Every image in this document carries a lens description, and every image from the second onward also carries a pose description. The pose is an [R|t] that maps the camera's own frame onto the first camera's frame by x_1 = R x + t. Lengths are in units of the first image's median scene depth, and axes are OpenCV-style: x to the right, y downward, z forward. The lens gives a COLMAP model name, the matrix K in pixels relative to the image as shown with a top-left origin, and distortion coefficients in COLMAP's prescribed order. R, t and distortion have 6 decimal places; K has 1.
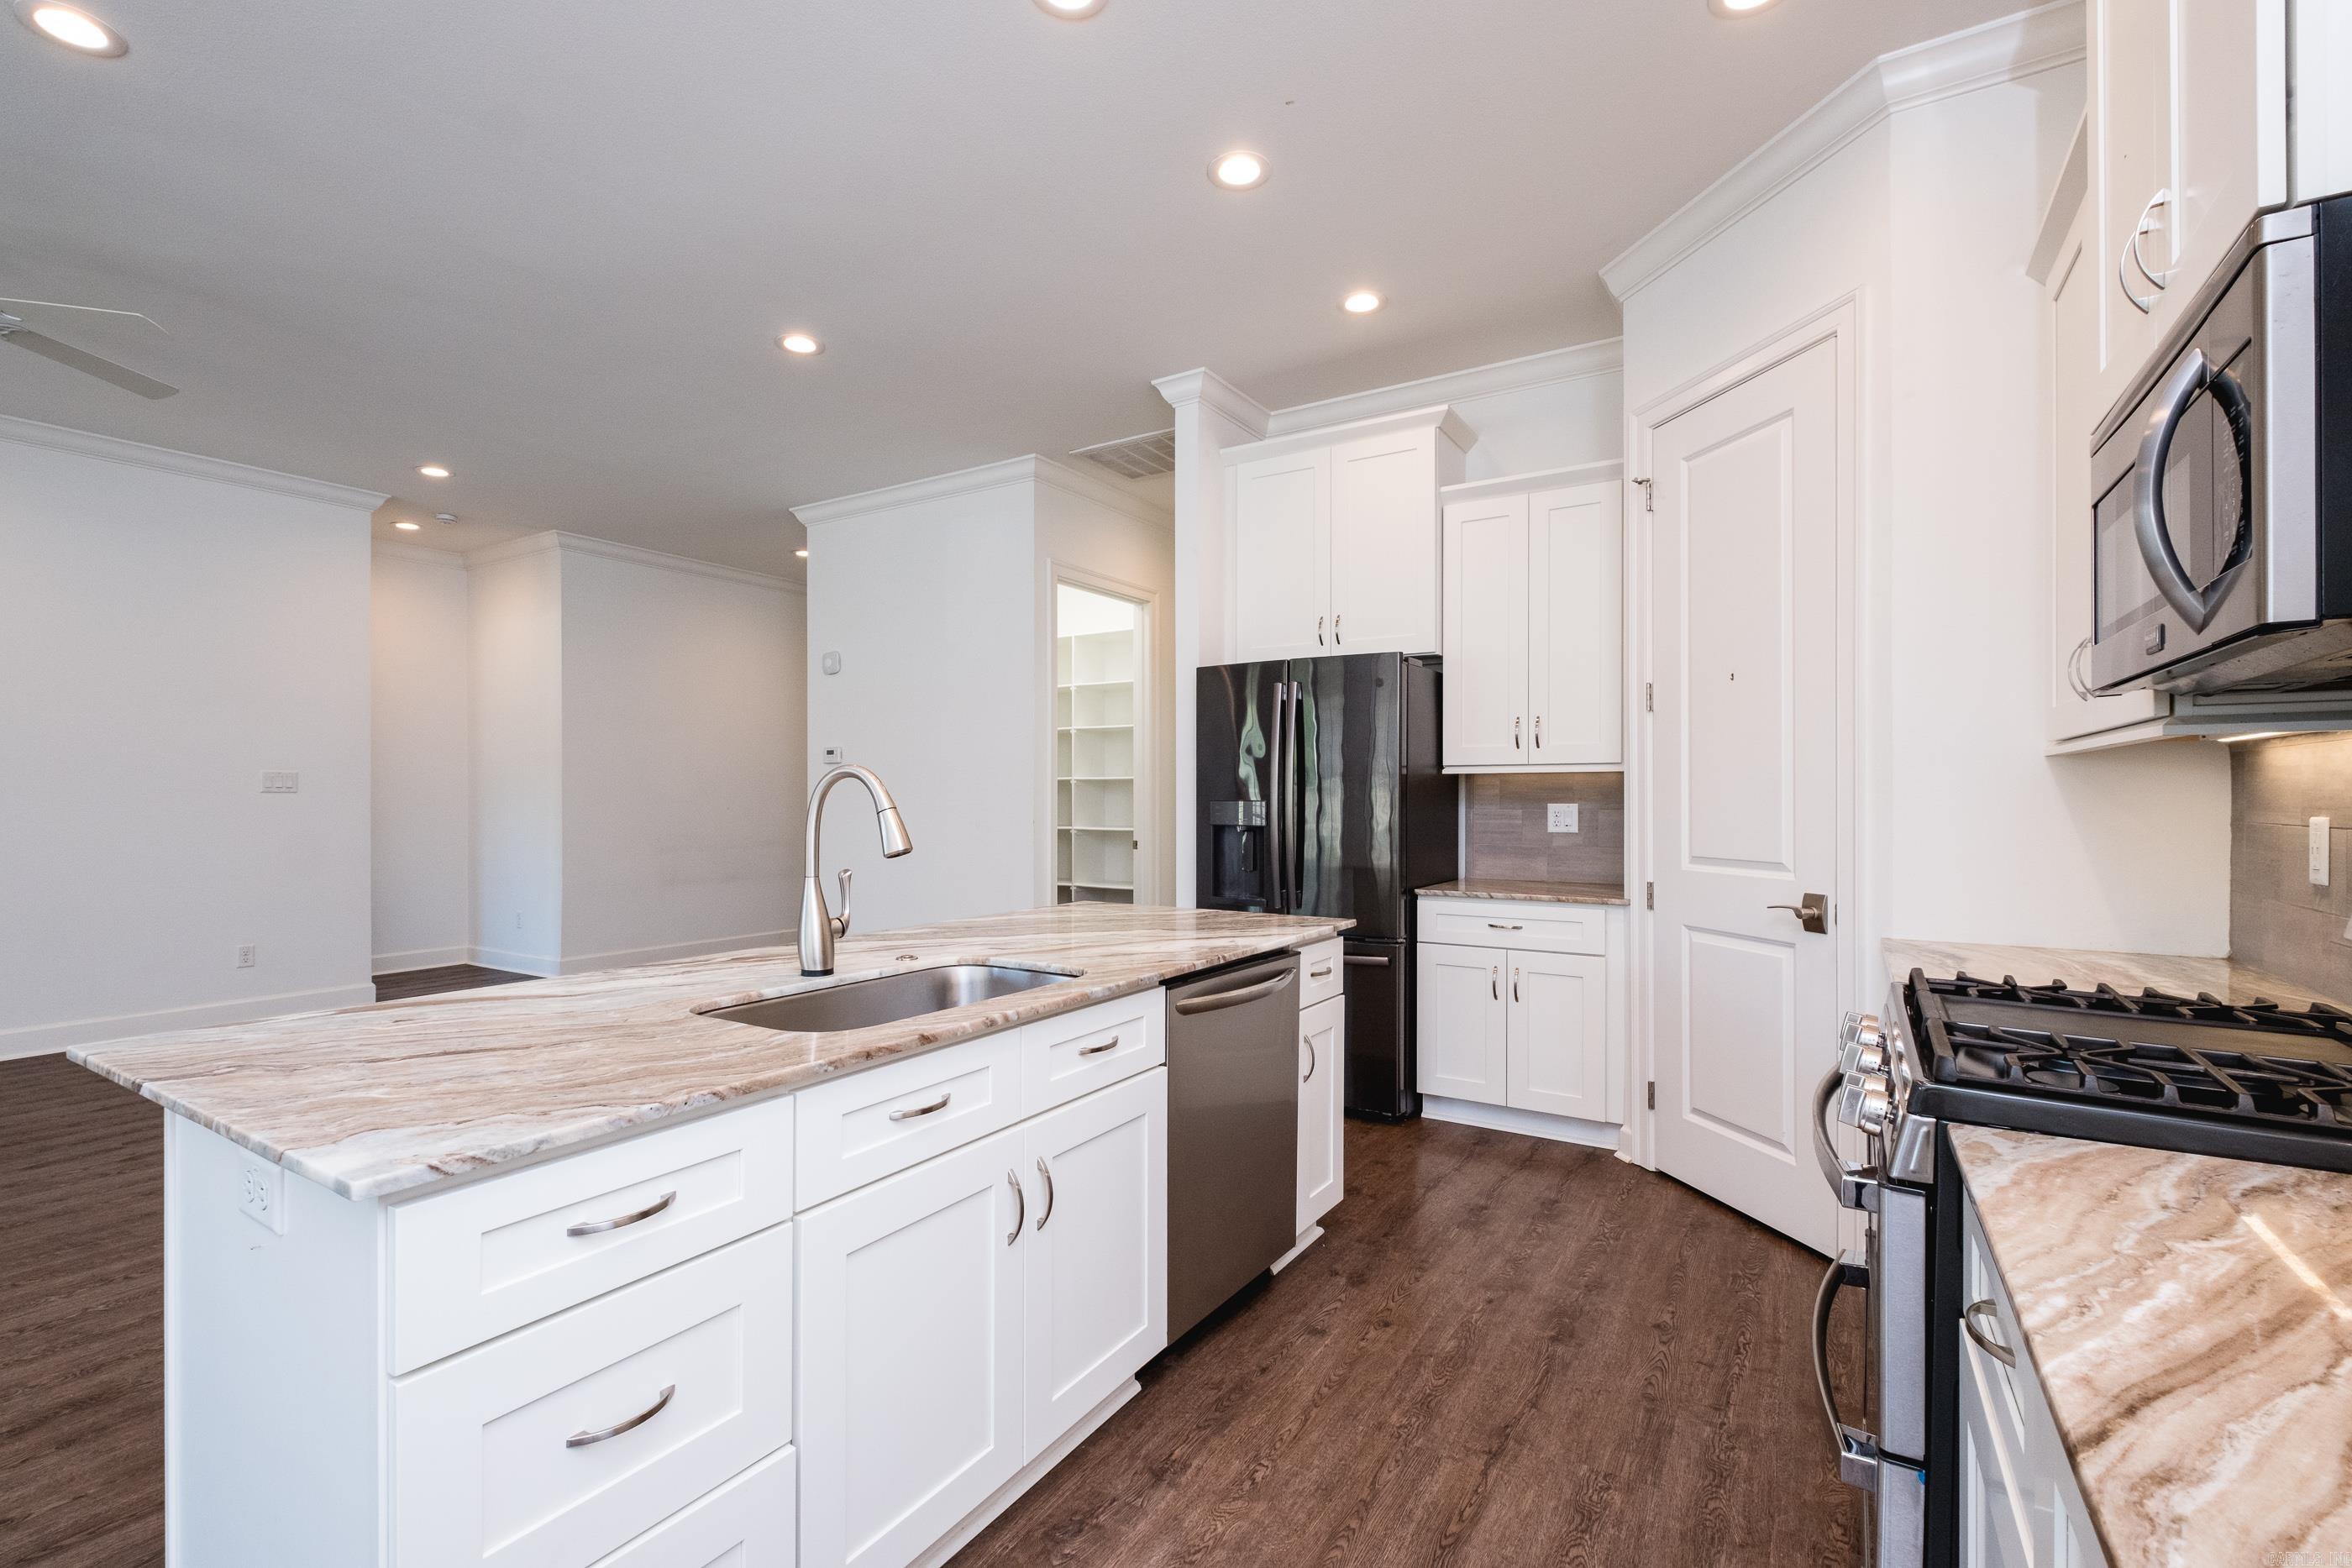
lens RADIAL K [[1040.5, 0, 1165.5], [0, 1040.5, 795.7], [0, 0, 1]] dist [-0.000409, -0.001327]
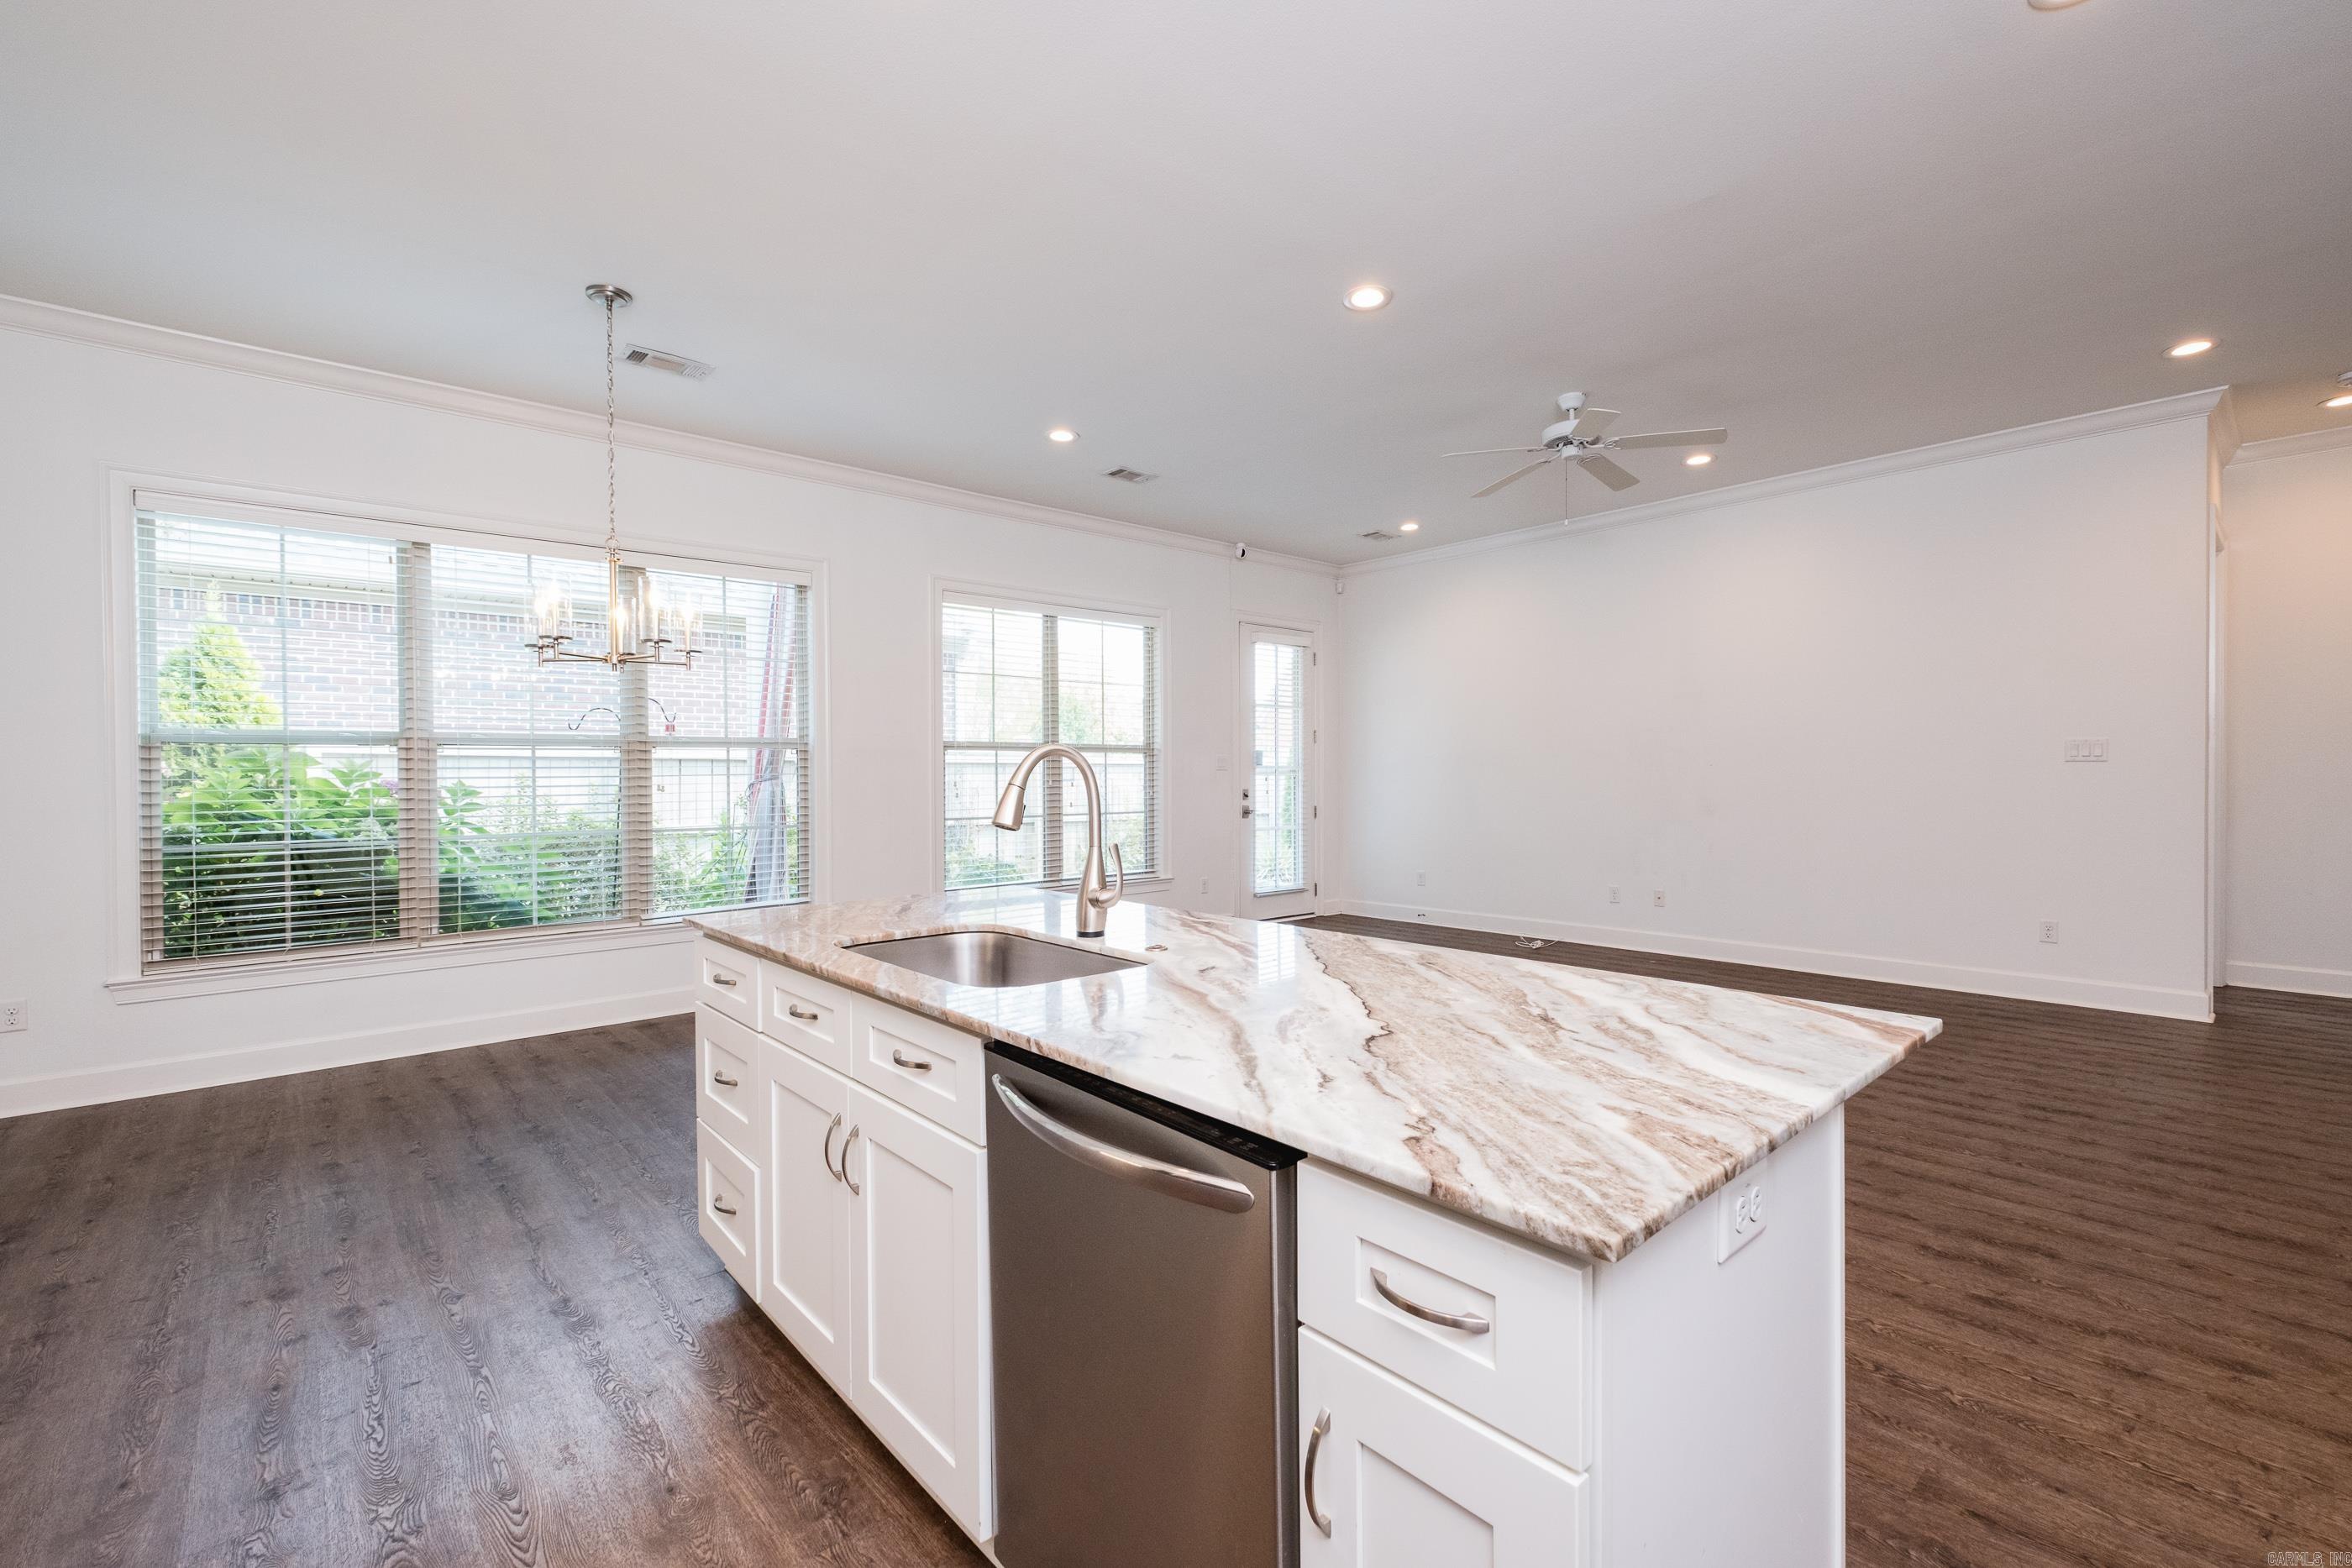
lens RADIAL K [[1007.4, 0, 1191.2], [0, 1007.4, 781.8], [0, 0, 1]] dist [0.002144, -0.002745]
pose [[-0.272302, 0.012011, -0.962137, 0.385467], [0.007669, 0.999917, 0.010312, -0.001087], [0.962181, -0.004571, -0.272372, 0.823527]]
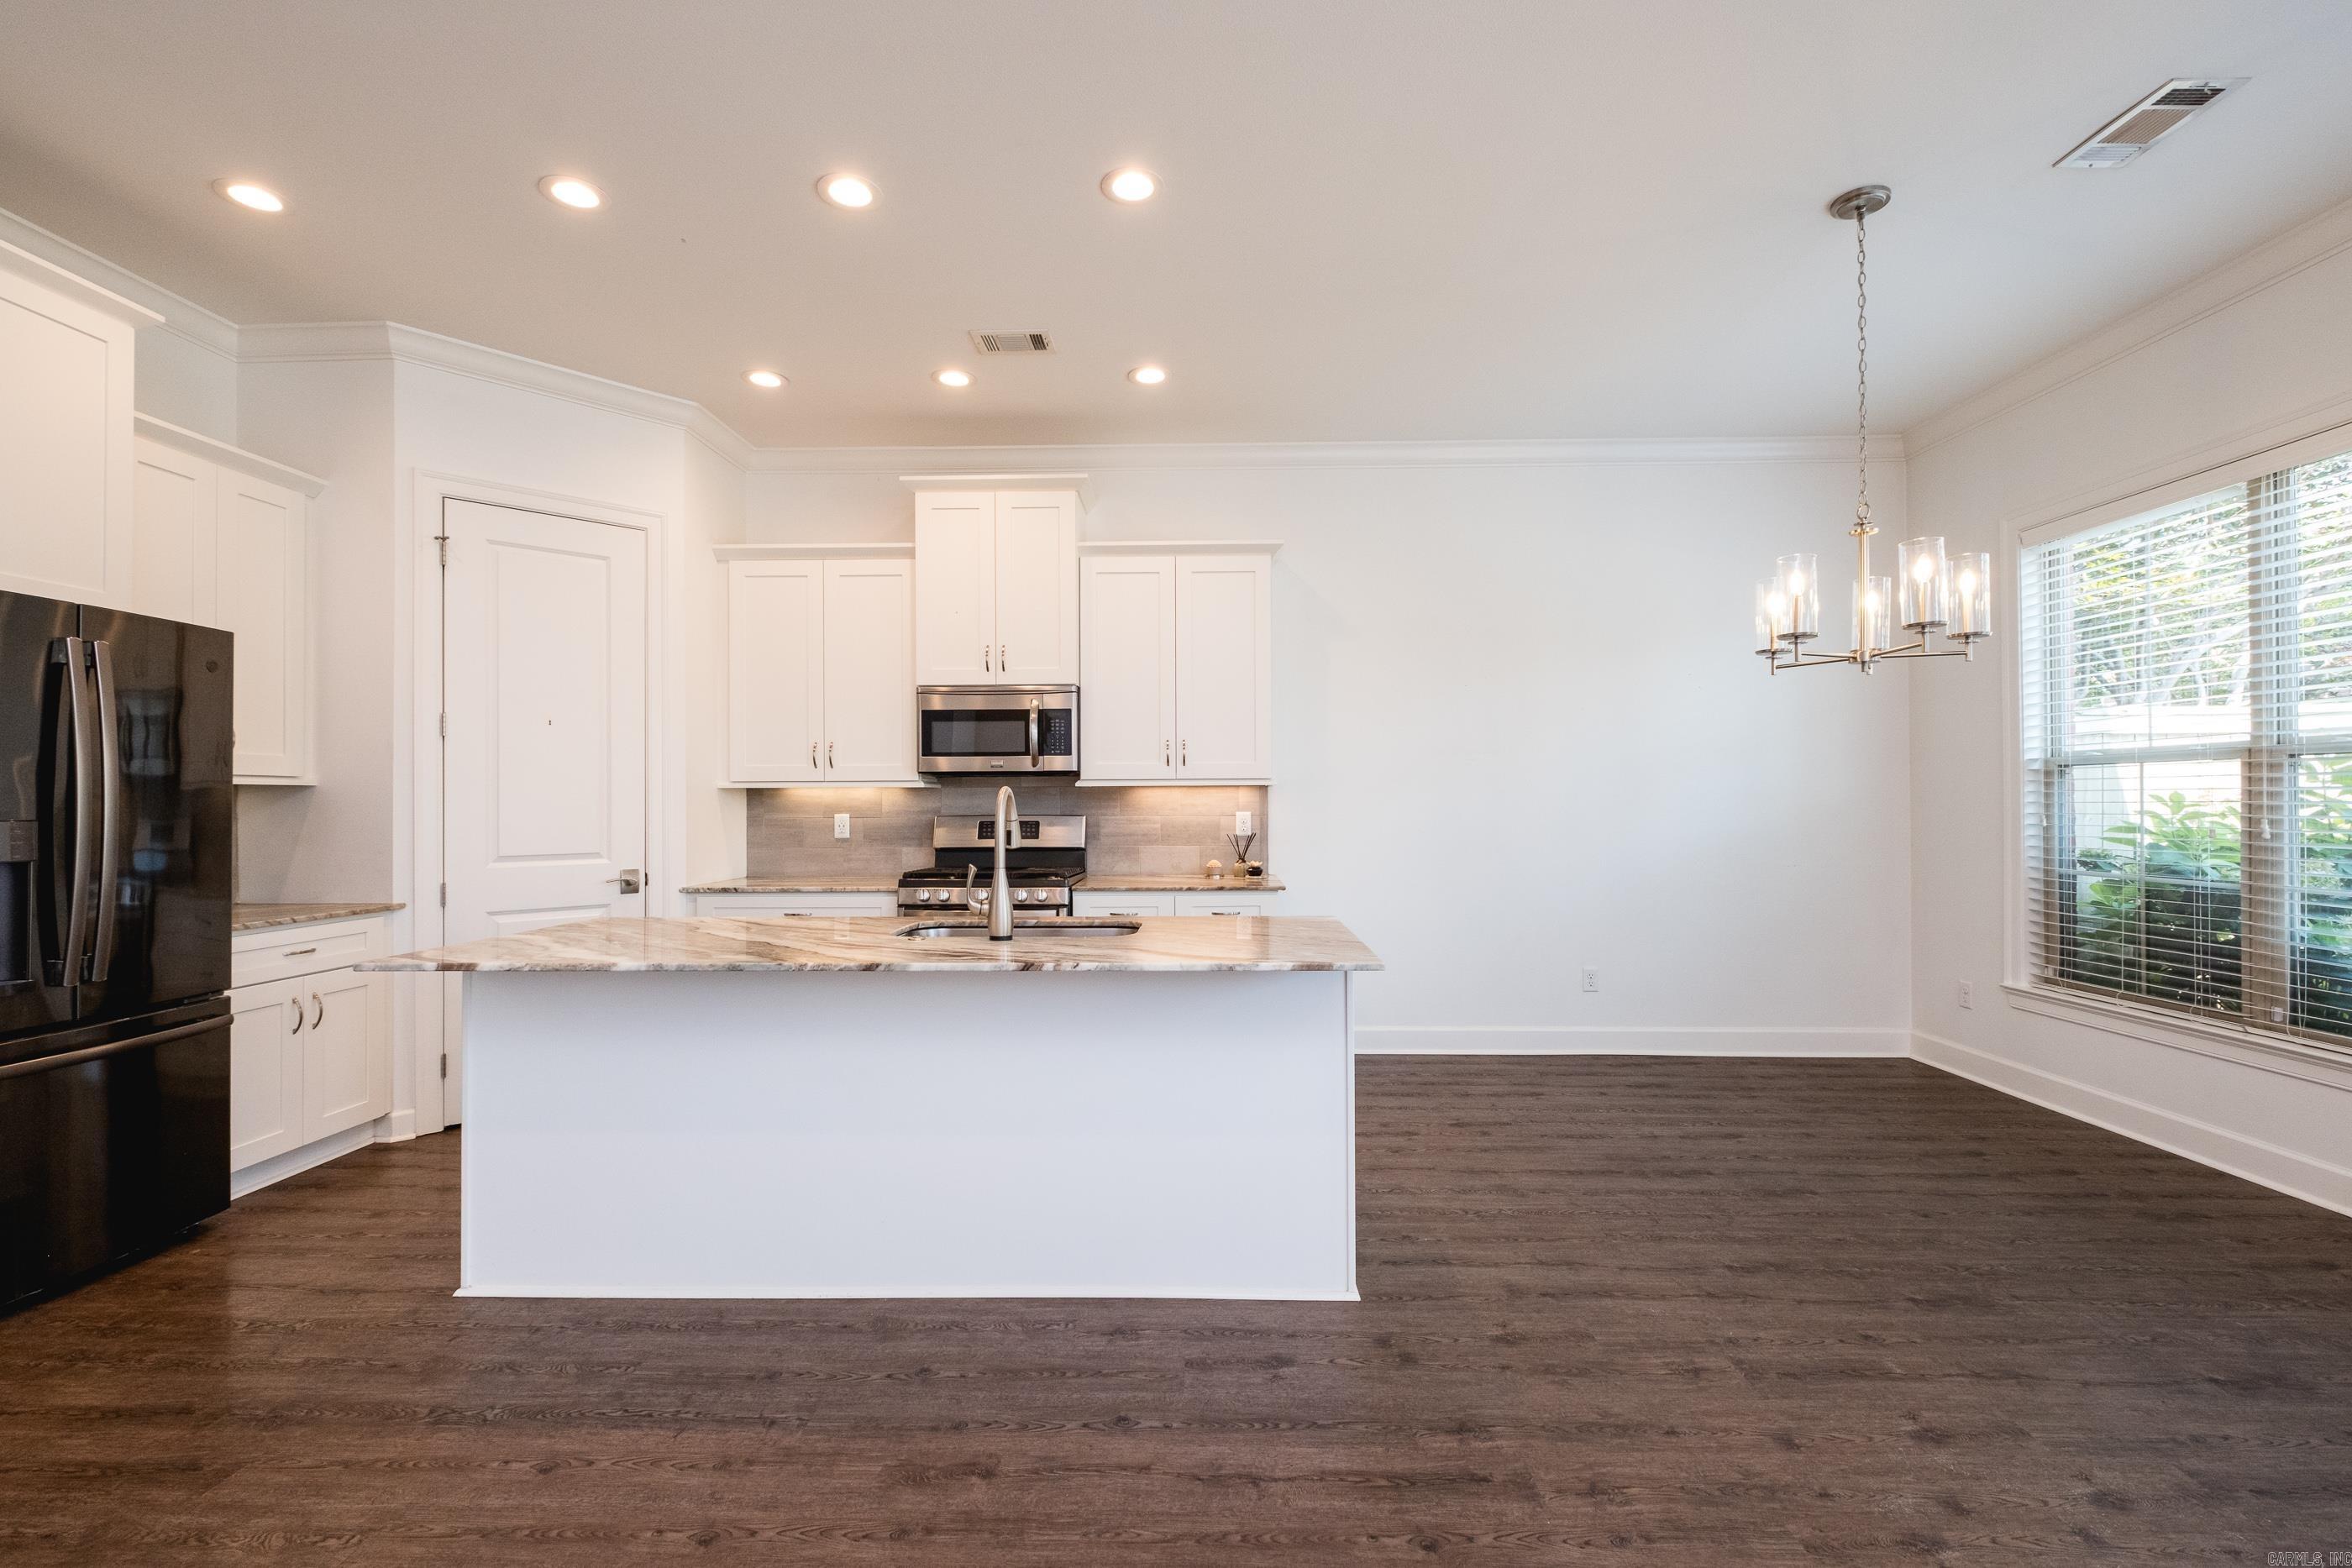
lens RADIAL K [[1021.1, 0, 1185.9], [0, 1021.1, 790.5], [0, 0, 1]] dist [0.001953, -0.000794]
pose [[-0.515900, 0.011683, 0.856569, -0.952418], [0.003425, 0.999927, -0.011576, -0.004745], [-0.856642, -0.003038, -0.515902, 0.876928]]
